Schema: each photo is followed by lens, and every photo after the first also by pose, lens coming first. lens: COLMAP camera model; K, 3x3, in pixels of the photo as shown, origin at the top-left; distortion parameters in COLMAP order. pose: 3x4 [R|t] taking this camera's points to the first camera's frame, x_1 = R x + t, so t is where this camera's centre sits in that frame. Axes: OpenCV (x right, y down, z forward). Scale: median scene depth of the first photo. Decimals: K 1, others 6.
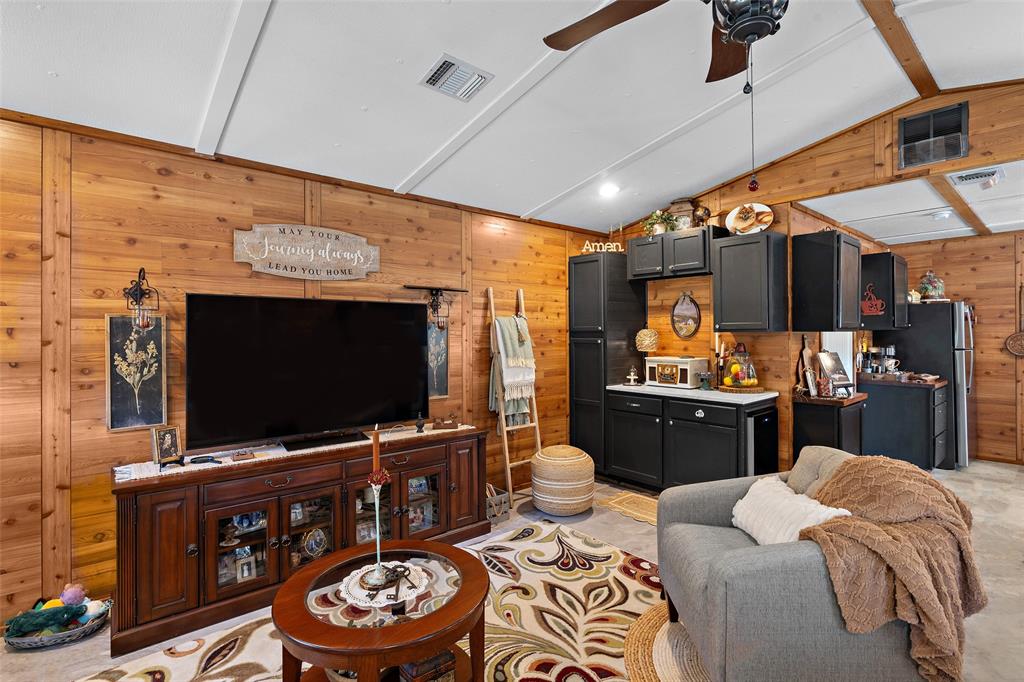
lens RADIAL K [[473.6, 0, 518.6], [0, 473.6, 336.0], [0, 0, 1]] dist [-0.010577, 0.007356]
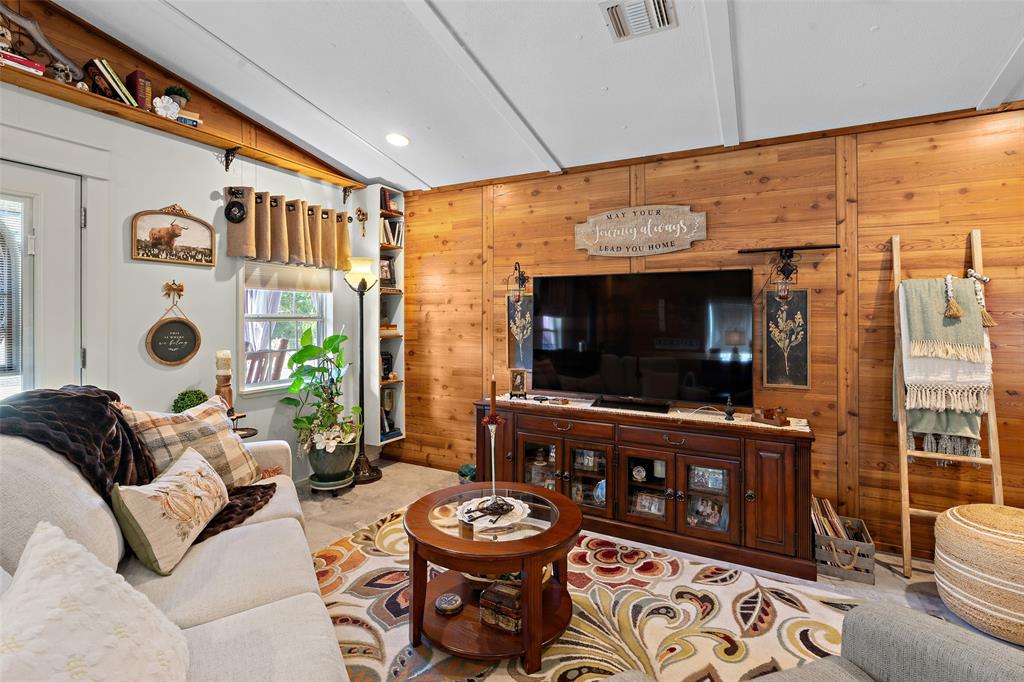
lens RADIAL K [[473.6, 0, 509.2], [0, 473.6, 316.7], [0, 0, 1]] dist [-0.010577, 0.007356]
pose [[0.382096, 0.000713, -0.924122, 0.390228], [-0.011679, 0.999924, -0.004058, 0.022954], [0.924049, 0.012344, 0.382075, 0.278438]]
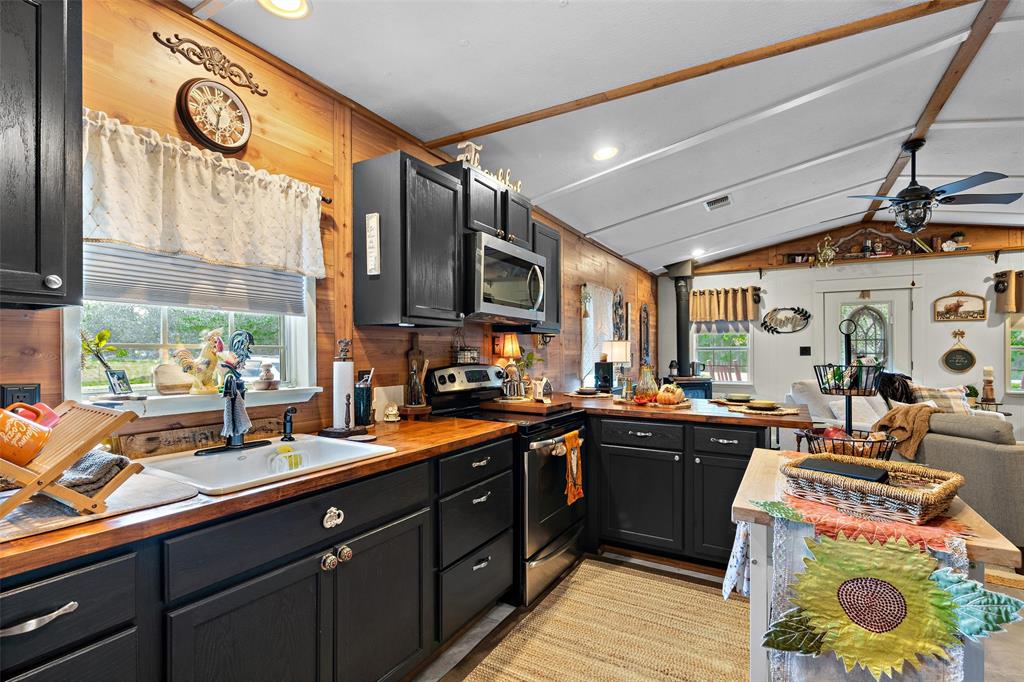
lens RADIAL K [[473.6, 0, 526.3], [0, 473.6, 337.2], [0, 0, 1]] dist [-0.010577, 0.007356]
pose [[-0.941861, -0.008545, -0.335894, 1.357660], [-0.000825, 0.999732, -0.023119, 0.028533], [0.336002, -0.021498, -0.941616, 1.083244]]
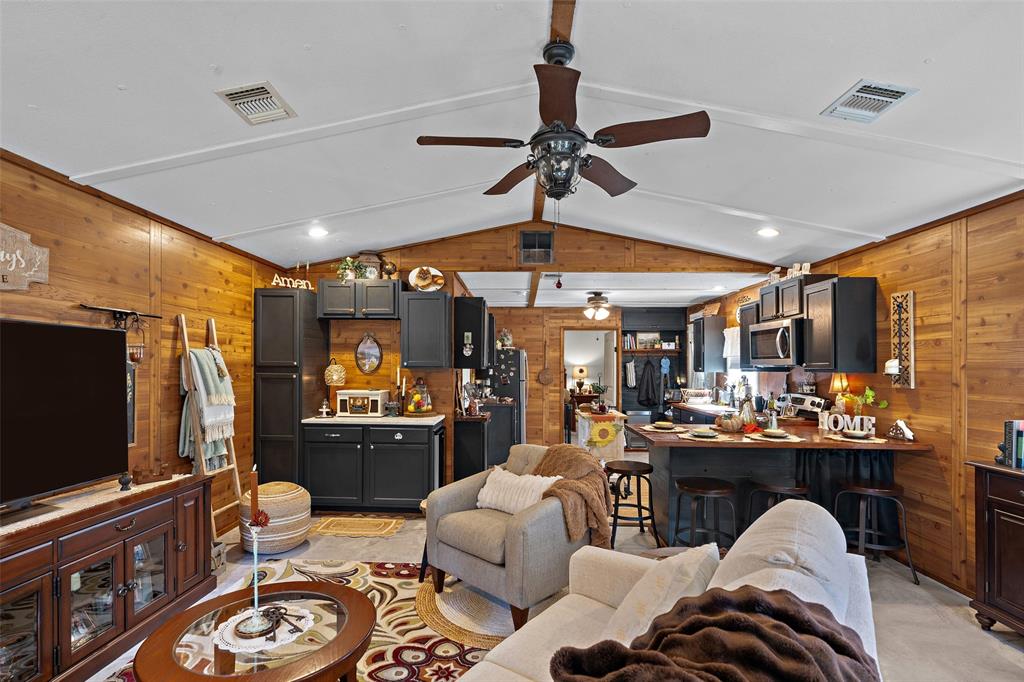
lens RADIAL K [[473.6, 0, 486.7], [0, 473.6, 368.5], [0, 0, 1]] dist [-0.010577, 0.007356]
pose [[0.701596, 0.008005, 0.712530, -0.319672], [-0.005835, 0.999968, -0.005489, -0.002818], [-0.712552, -0.000306, 0.701620, -0.002359]]
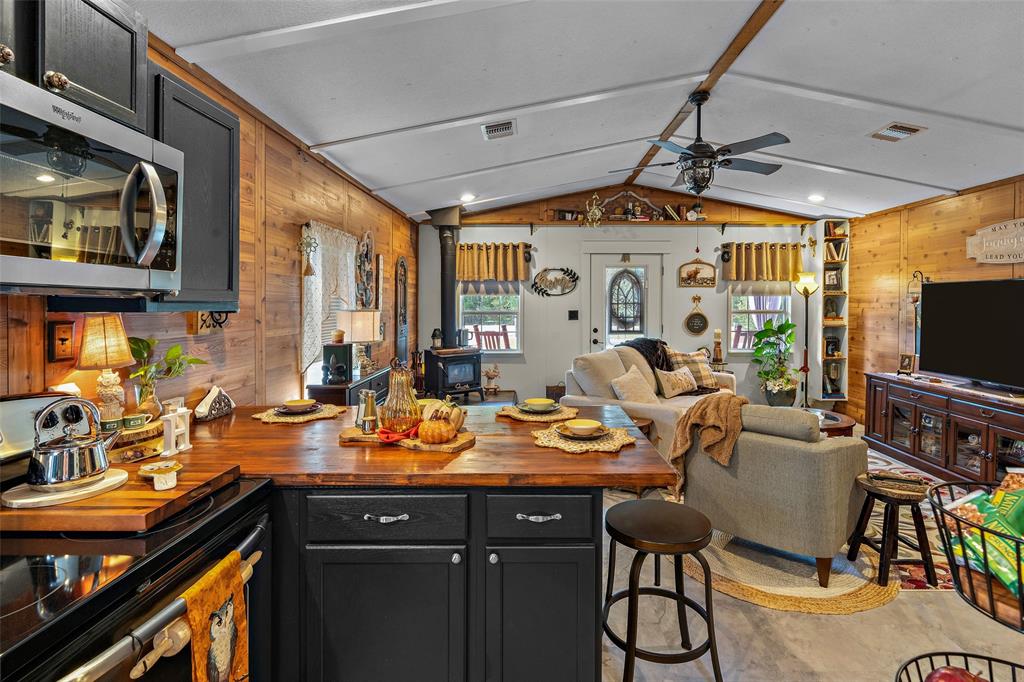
lens RADIAL K [[473.6, 0, 526.9], [0, 473.6, 298.4], [0, 0, 1]] dist [-0.010577, 0.007356]
pose [[-0.665037, -0.004185, -0.746799, 1.125777], [-0.003717, 0.999990, -0.002293, -0.016739], [0.746802, 0.001251, -0.665046, 0.744950]]
